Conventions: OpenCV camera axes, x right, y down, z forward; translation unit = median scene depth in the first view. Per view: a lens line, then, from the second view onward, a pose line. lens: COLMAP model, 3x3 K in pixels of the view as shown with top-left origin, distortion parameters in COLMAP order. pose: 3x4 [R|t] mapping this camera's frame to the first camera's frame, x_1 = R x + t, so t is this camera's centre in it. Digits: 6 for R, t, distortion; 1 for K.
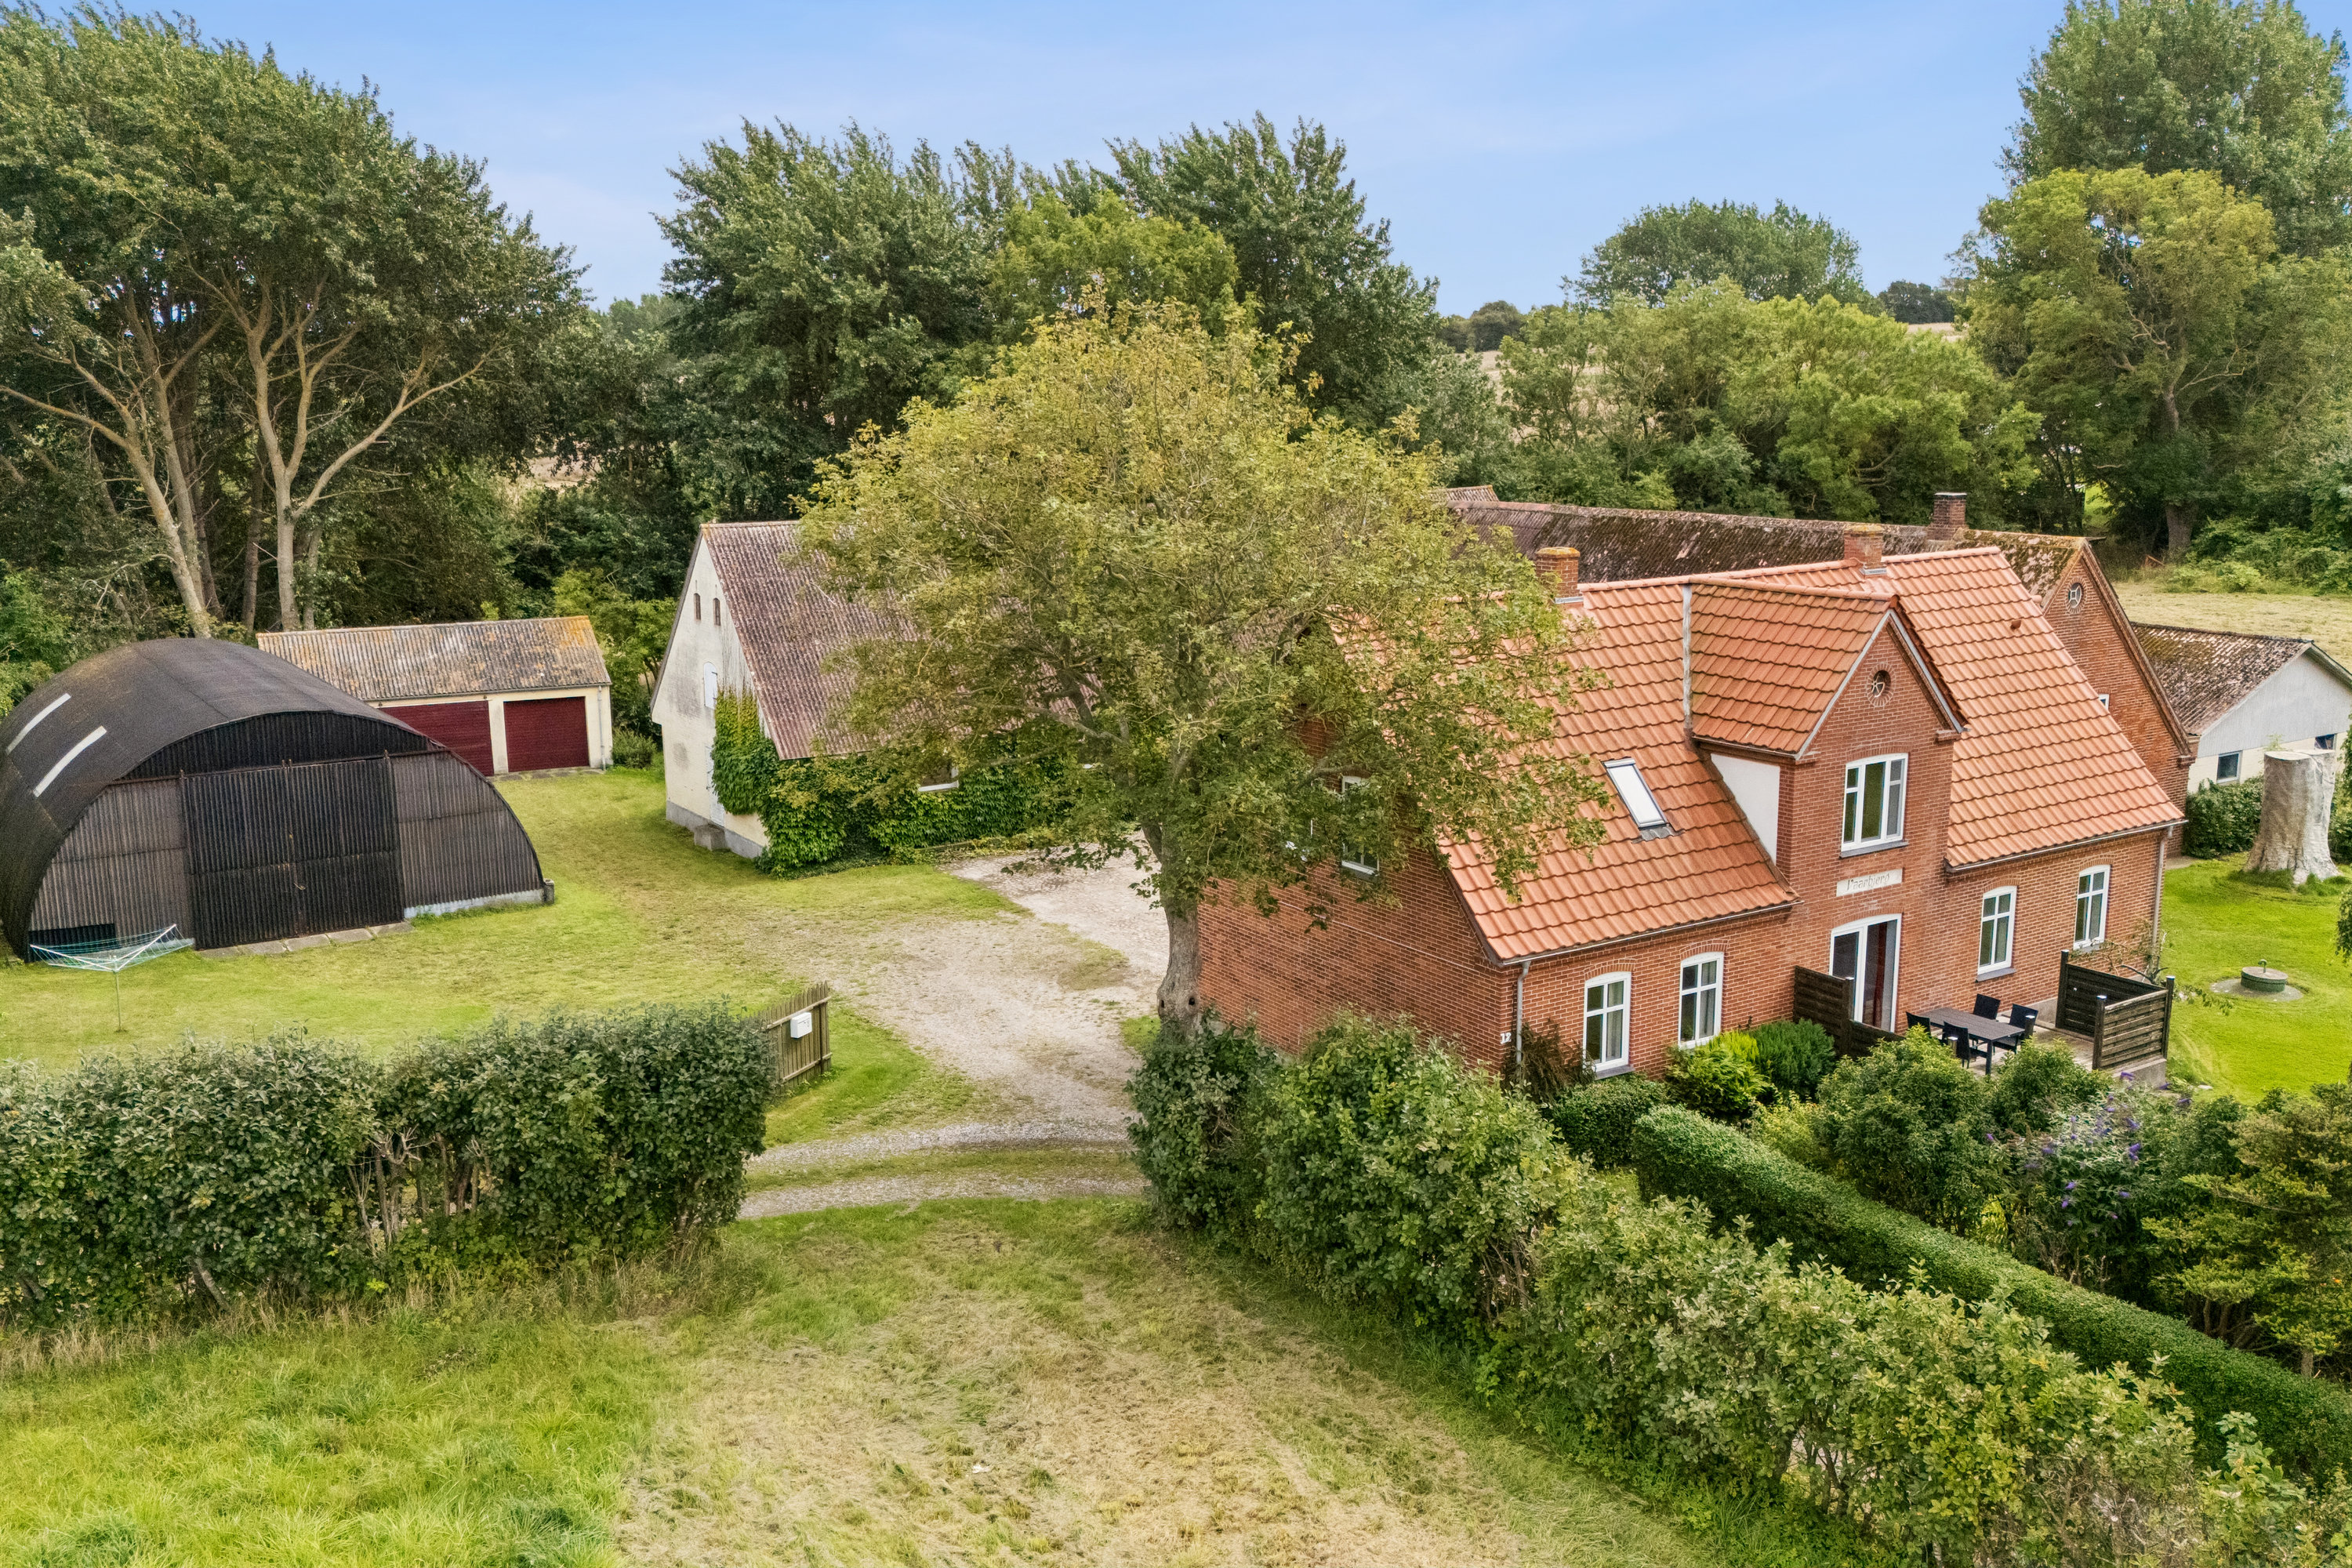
lens RADIAL K [[2059.1, 0, 1185.6], [0, 2059.1, 779.3], [0, 0, 1]] dist [0.079630, -0.071653]
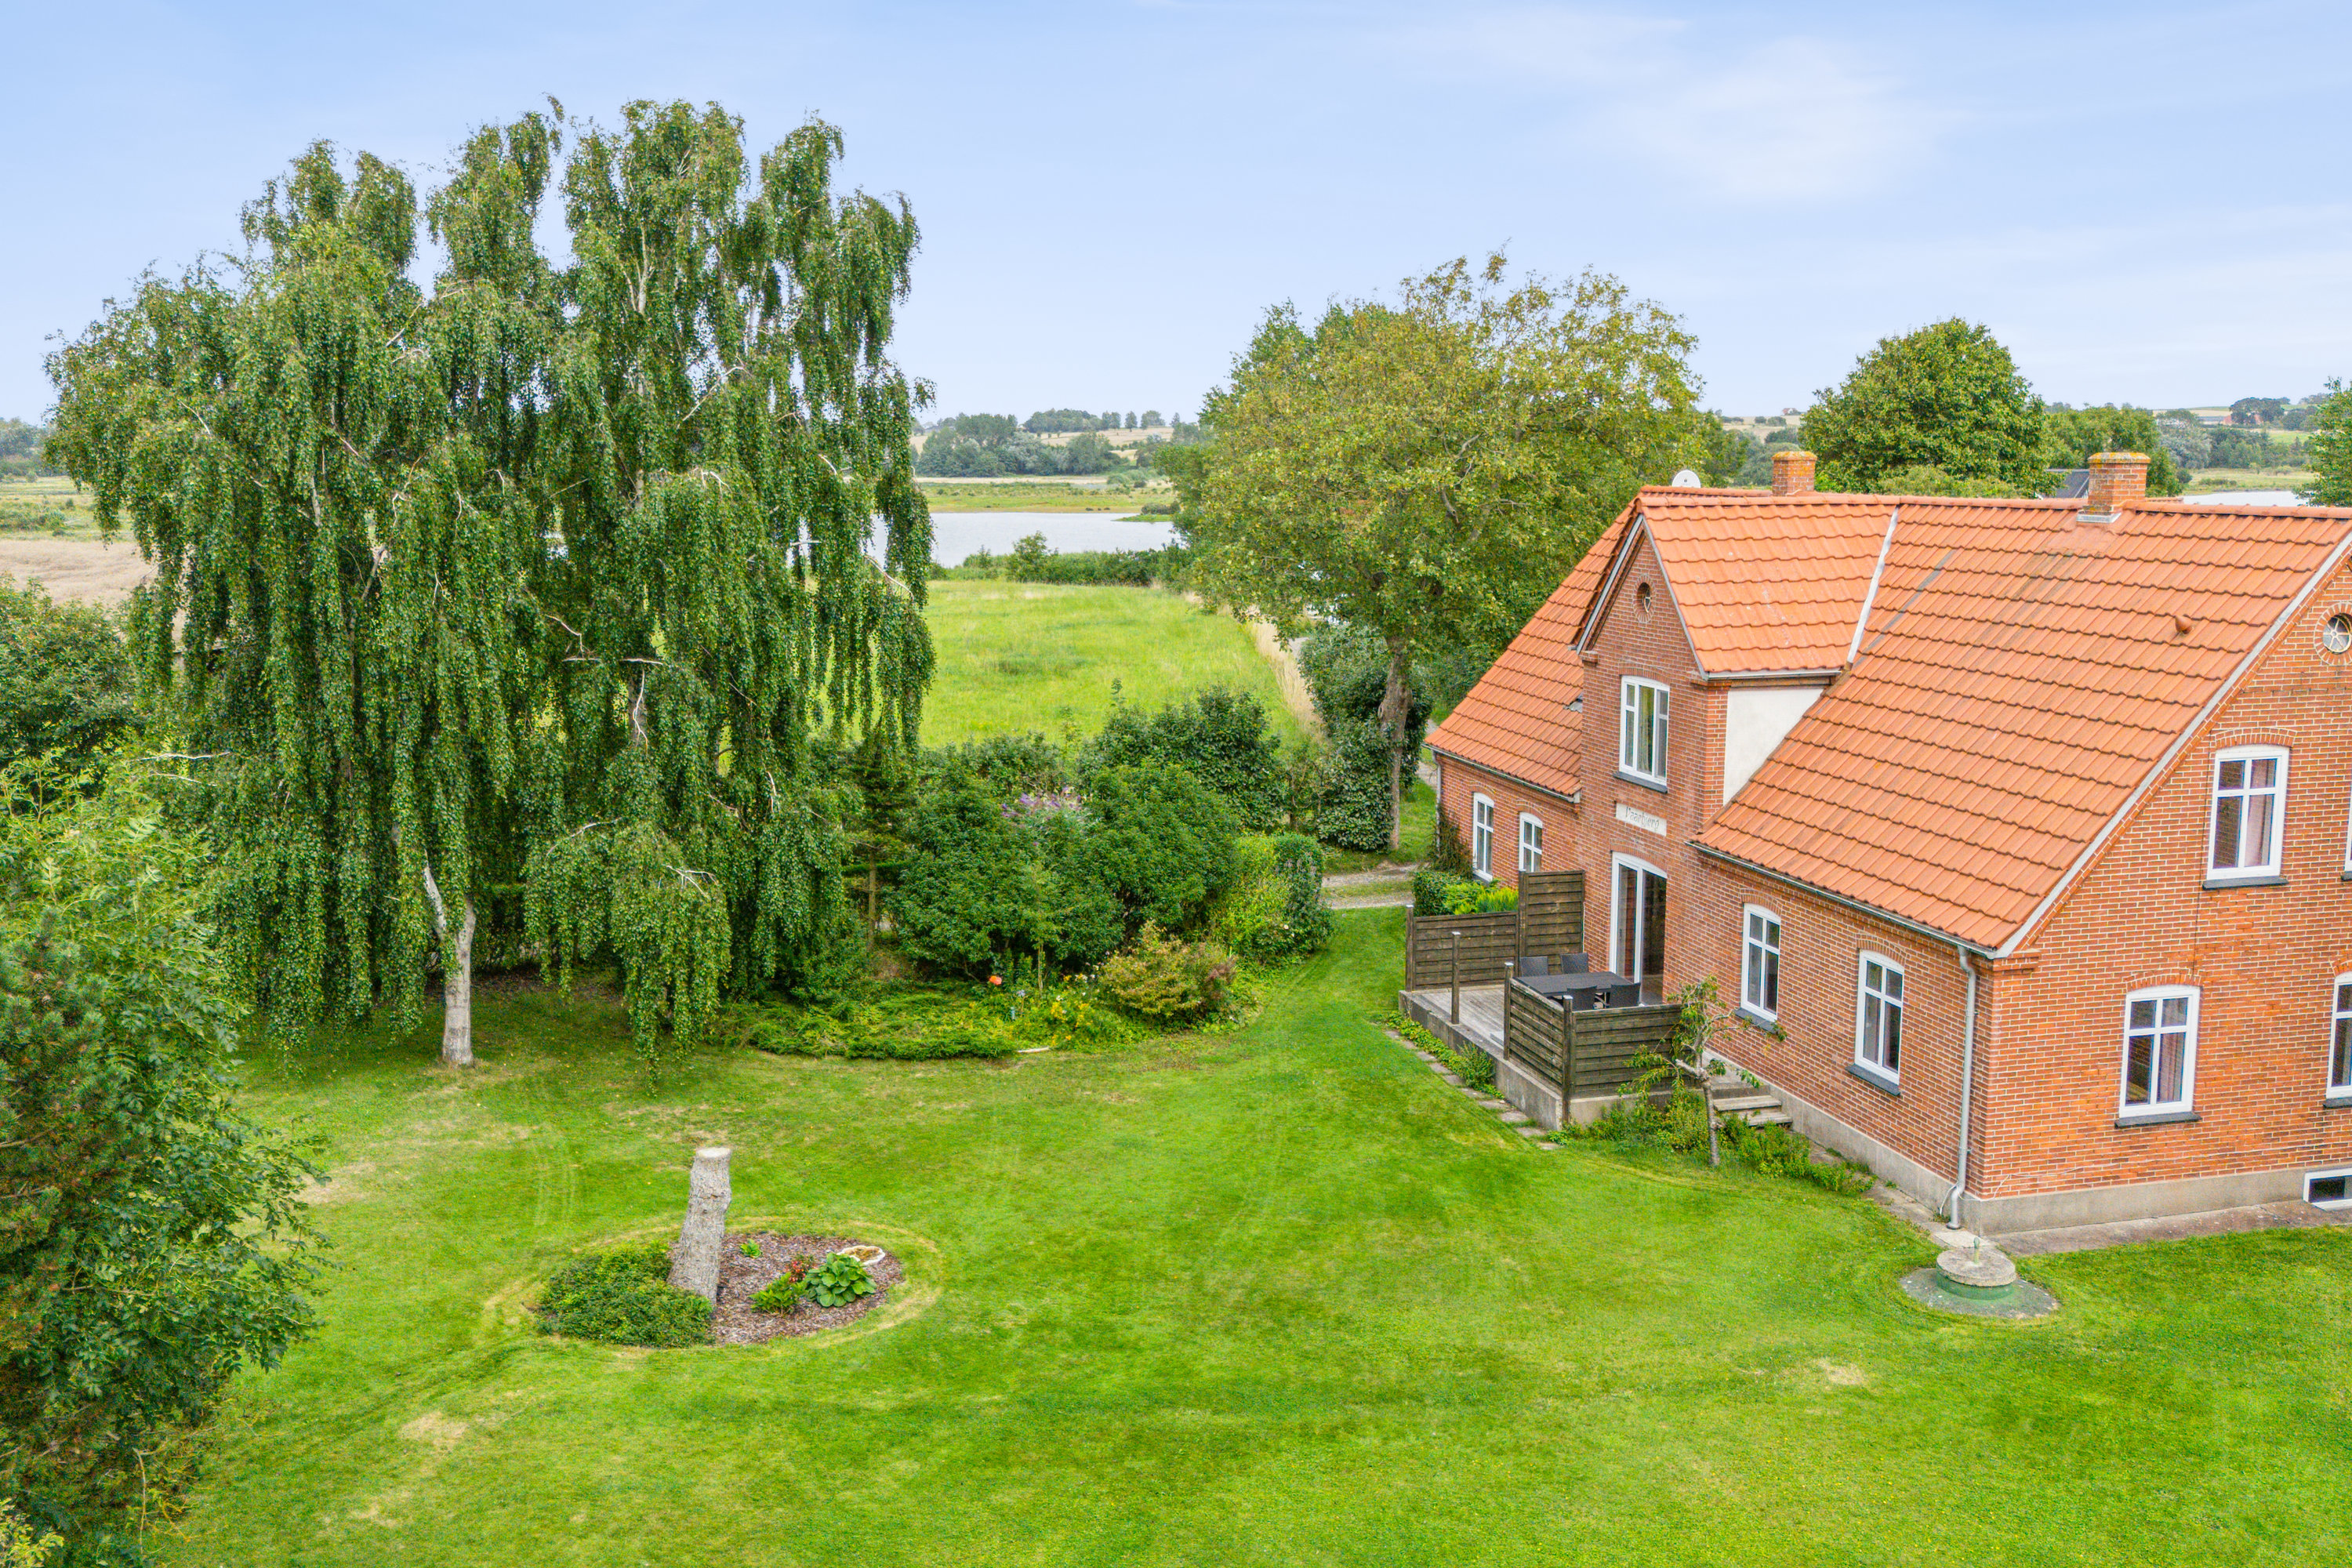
lens RADIAL K [[2059.1, 0, 1177.7], [0, 2059.1, 780.3], [0, 0, 1]] dist [0.079630, -0.071653]
pose [[-0.348710, 0.152863, -0.924681, 1.220651], [-0.182498, 0.956650, 0.226970, -0.133358], [0.919291, 0.247899, -0.305696, 1.075827]]
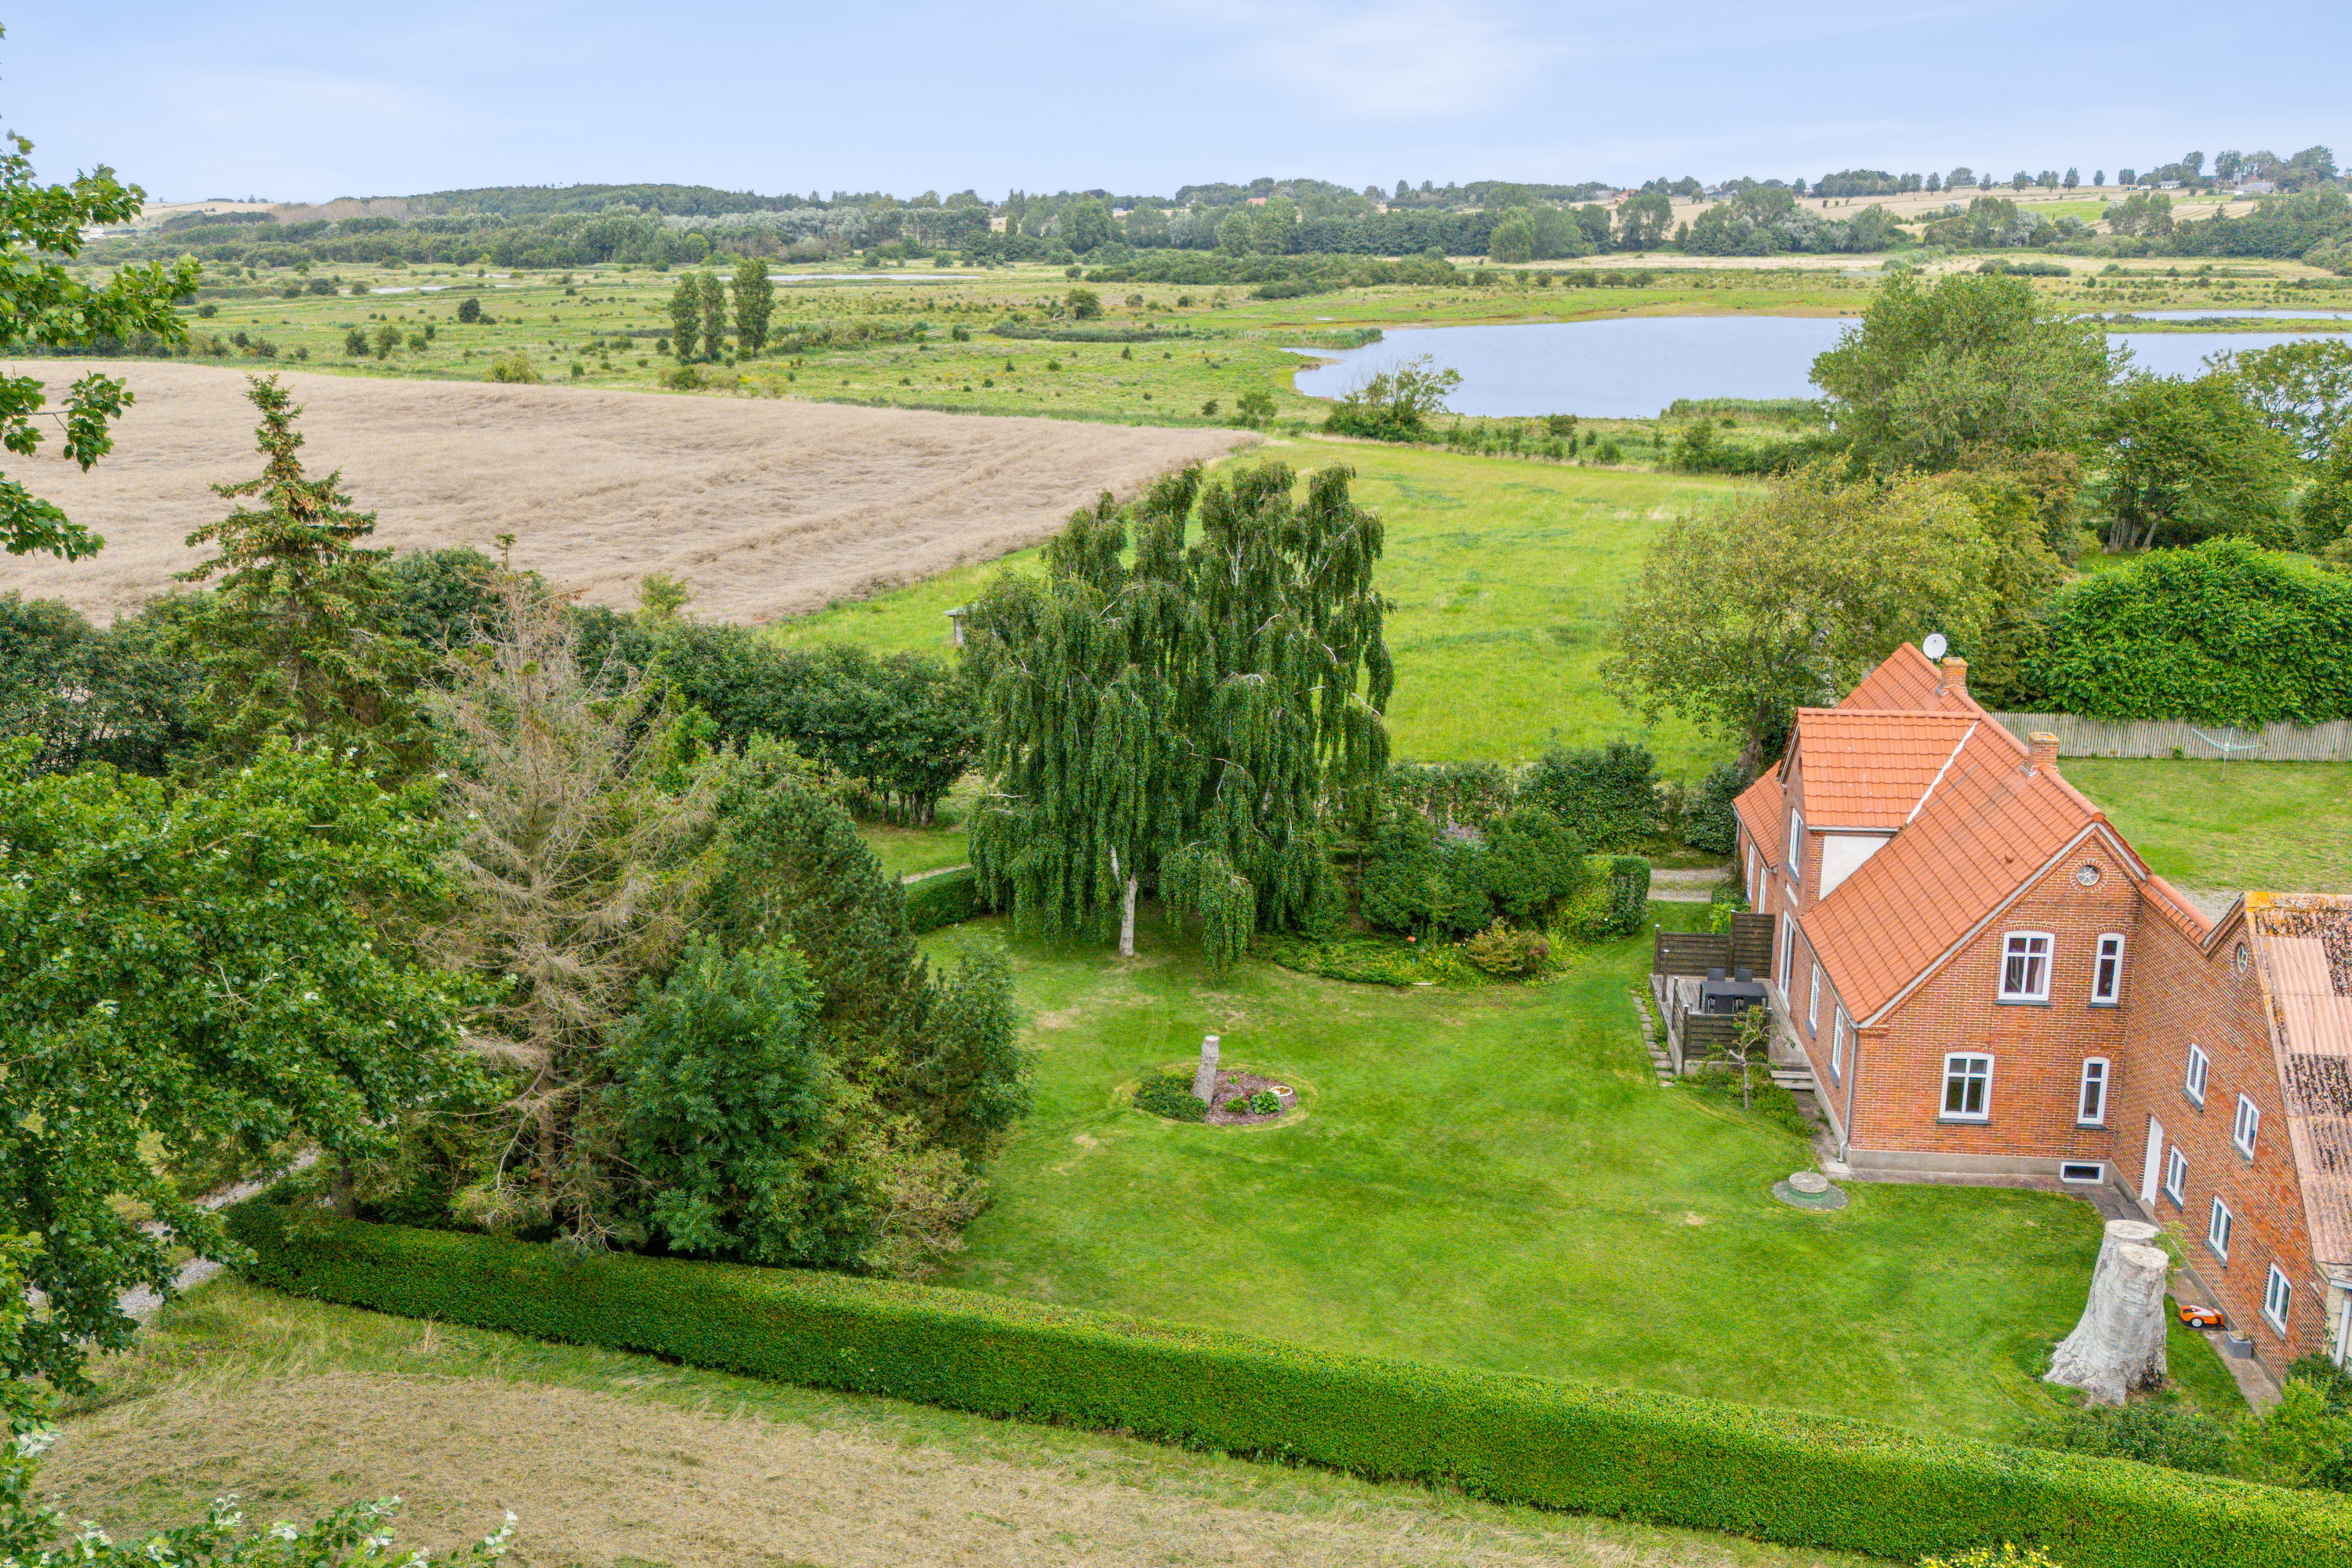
lens RADIAL K [[2059.1, 0, 1181.5], [0, 2059.1, 777.6], [0, 0, 1]] dist [0.079630, -0.071653]
pose [[-0.658983, 0.207406, -0.722997, 1.643247], [-0.143716, 0.908800, 0.391699, -0.518296], [0.738300, 0.362029, -0.569076, 1.454960]]
